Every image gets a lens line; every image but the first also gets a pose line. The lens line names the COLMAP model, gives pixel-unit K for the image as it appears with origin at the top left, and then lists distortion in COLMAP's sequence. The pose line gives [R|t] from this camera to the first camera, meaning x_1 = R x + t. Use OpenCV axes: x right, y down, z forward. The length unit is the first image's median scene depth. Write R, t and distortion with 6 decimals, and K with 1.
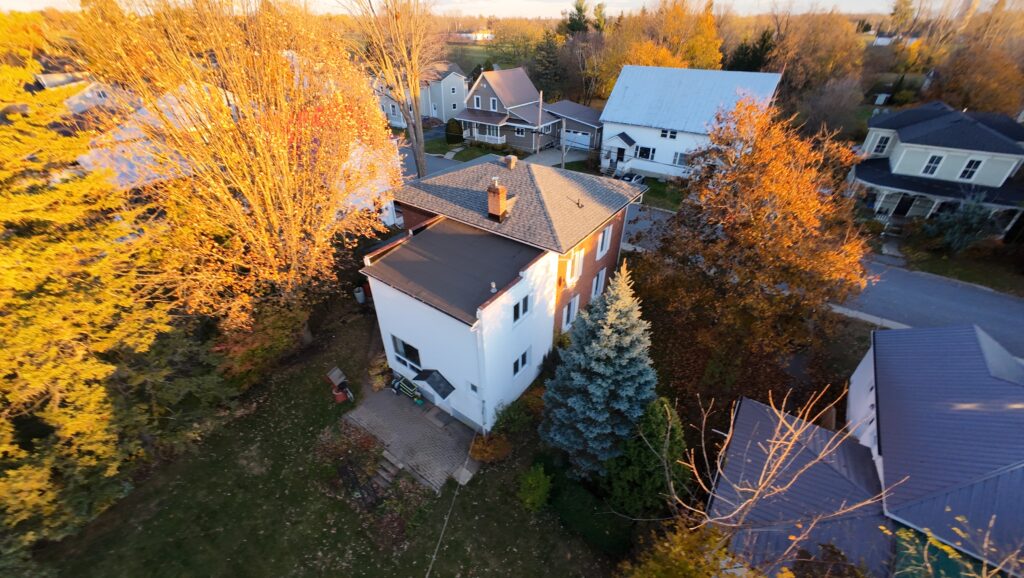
lens RADIAL K [[399.4, 0, 512.6], [0, 399.4, 286.9], [0, 0, 1]] dist [-0.010565, 0.000187]
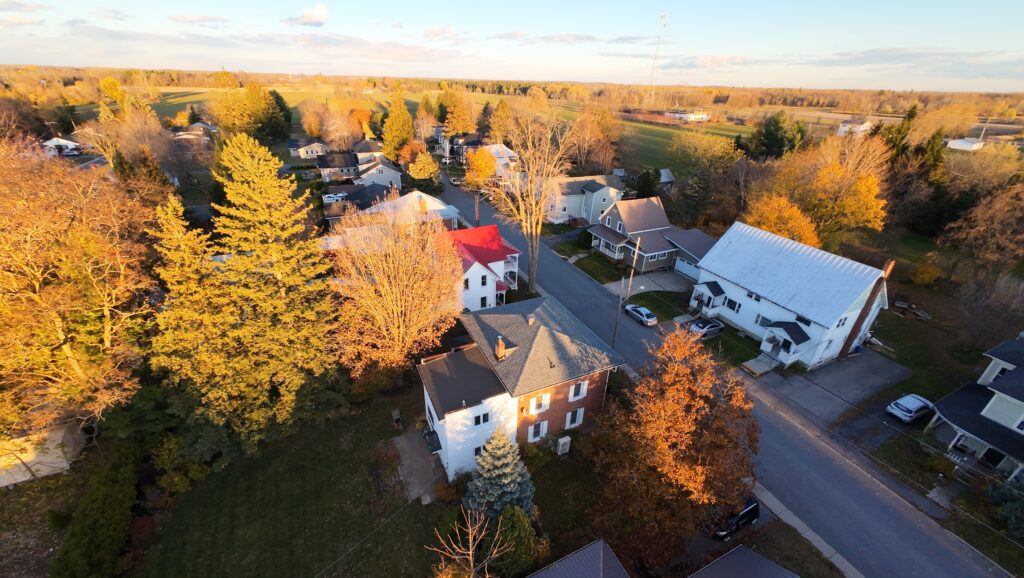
lens RADIAL K [[399.4, 0, 508.7], [0, 399.4, 286.6], [0, 0, 1]] dist [-0.010565, 0.000187]
pose [[0.872652, 0.244452, -0.422754, 0.262003], [-0.292657, 0.954802, -0.052003, -0.160894], [0.390934, 0.169102, 0.904751, -0.219108]]
